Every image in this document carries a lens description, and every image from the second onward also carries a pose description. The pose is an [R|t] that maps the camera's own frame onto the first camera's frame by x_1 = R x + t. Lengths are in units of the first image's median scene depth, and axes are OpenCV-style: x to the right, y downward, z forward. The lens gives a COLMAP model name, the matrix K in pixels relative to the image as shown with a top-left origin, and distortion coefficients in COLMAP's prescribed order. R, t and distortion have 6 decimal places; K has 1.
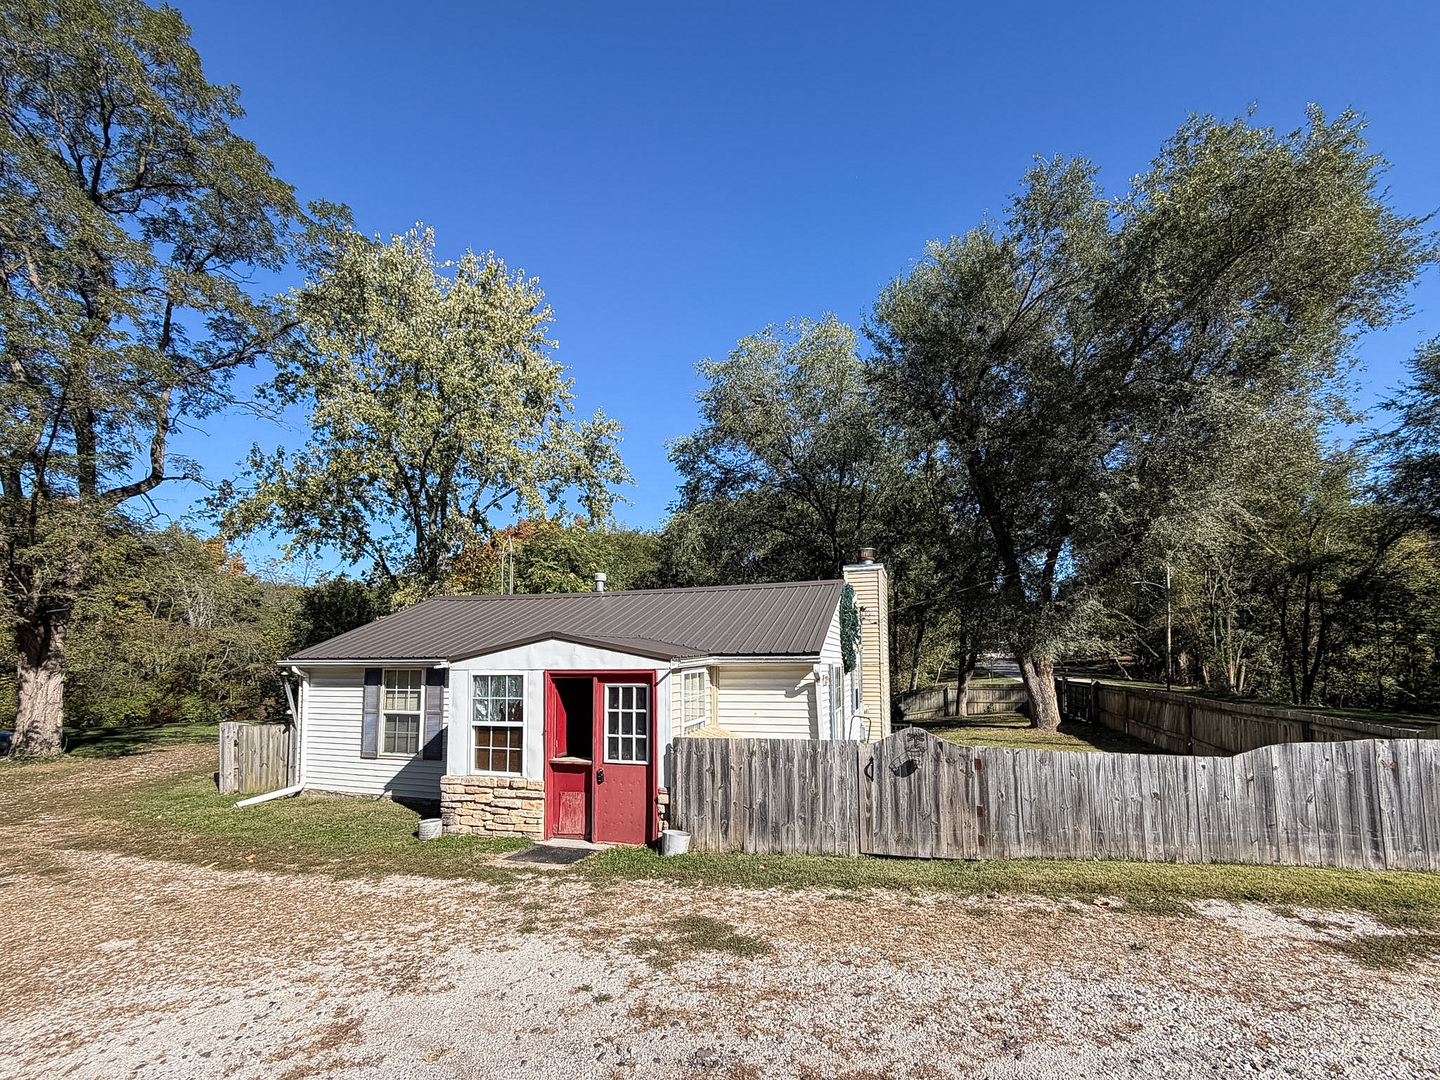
lens RADIAL K [[602.8, 0, 718.1], [0, 602.8, 553.9], [0, 0, 1]] dist [0.001066, -0.000135]
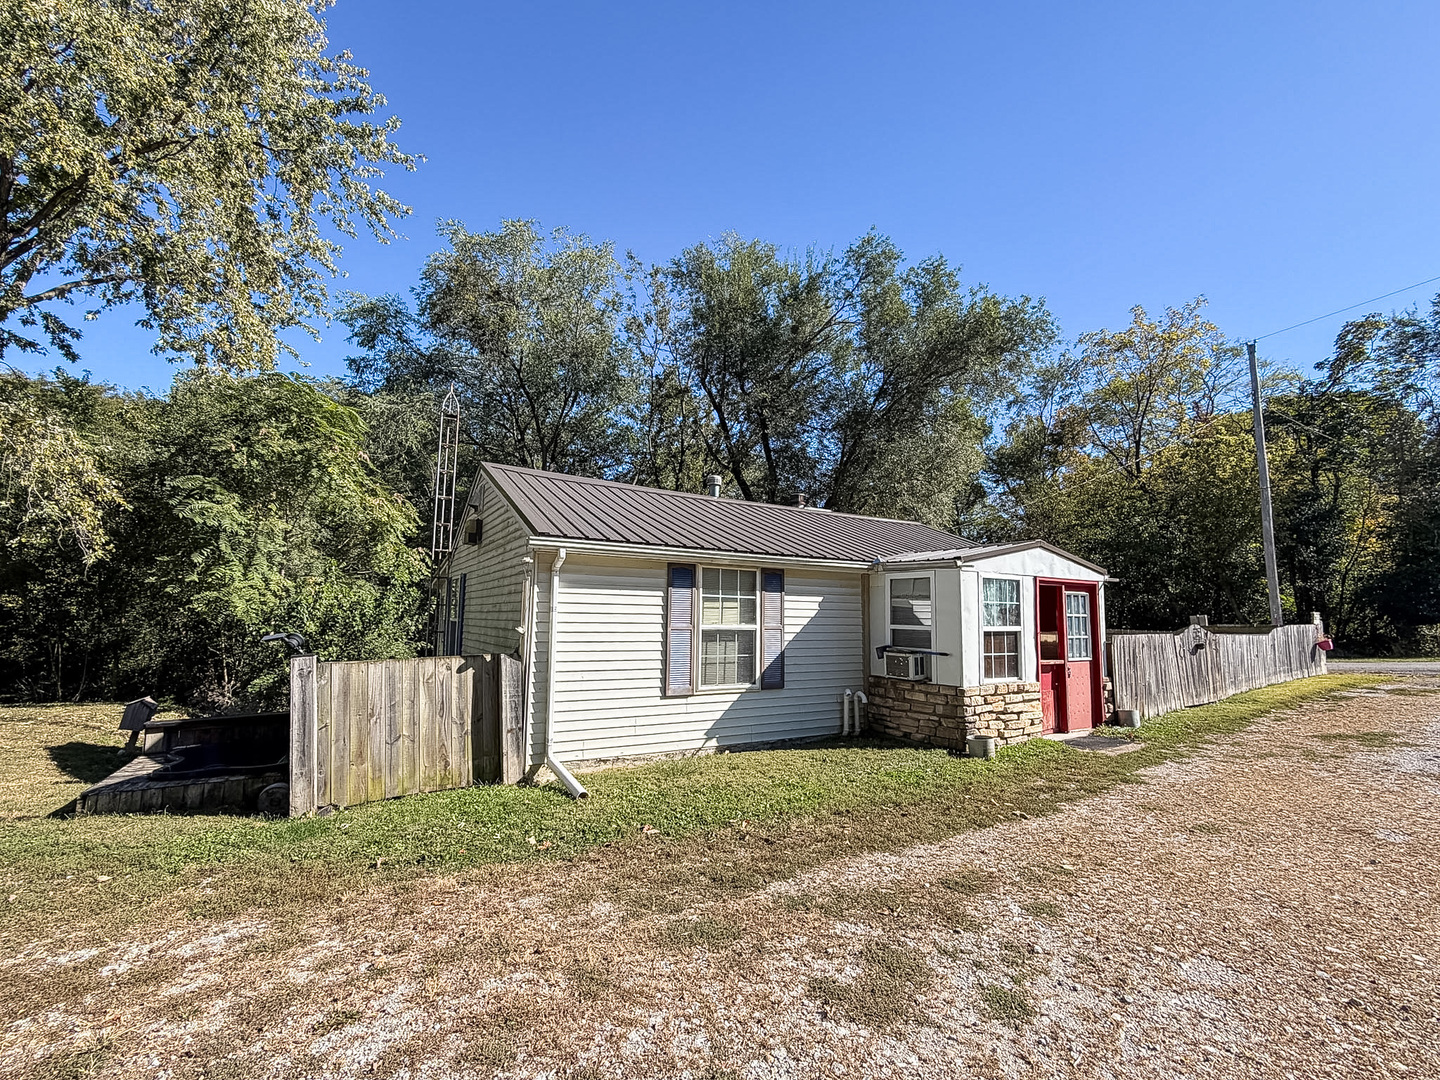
lens RADIAL K [[621.3, 0, 719.7], [0, 621.3, 494.8], [0, 0, 1]] dist [0.000251, -0.000129]
pose [[0.656019, 0.161265, 0.737314, -1.477557], [-0.151497, 0.985160, -0.080681, 0.226471], [-0.739383, -0.058772, 0.670715, 0.701199]]
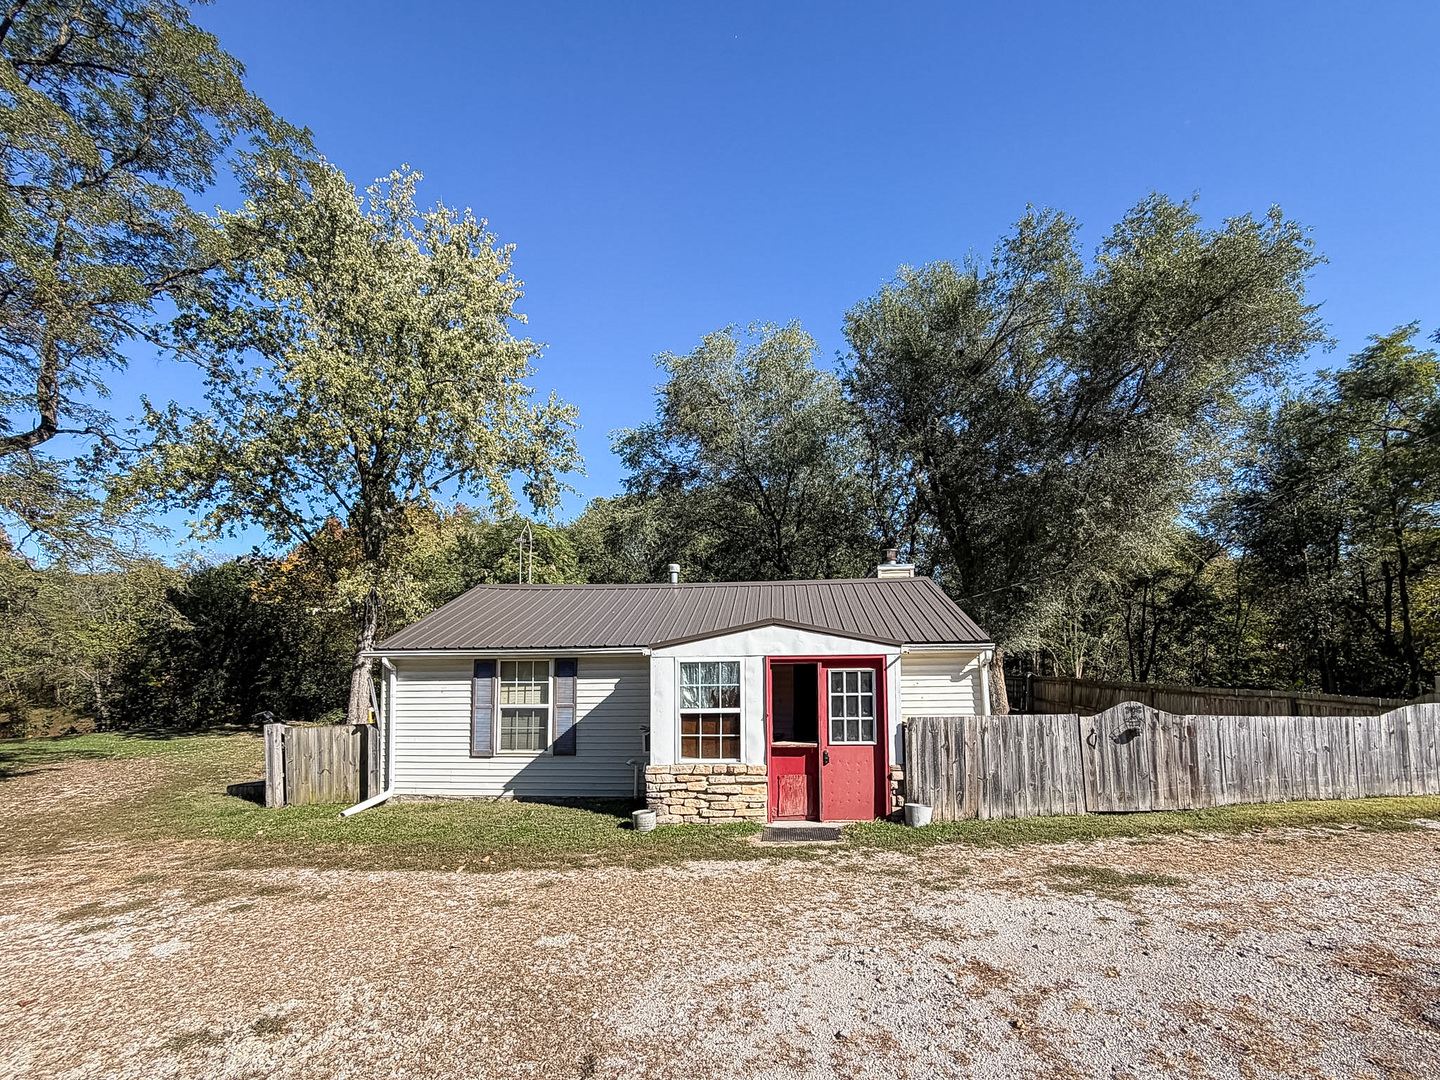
lens RADIAL K [[612.0, 0, 725.2], [0, 612.0, 560.1], [0, 0, 1]] dist [0.001414, -0.000263]
pose [[0.974374, 0.032404, 0.222589, -0.590231], [-0.034677, 0.999379, 0.006312, 0.027939], [-0.222246, -0.013869, 0.974892, 0.018013]]
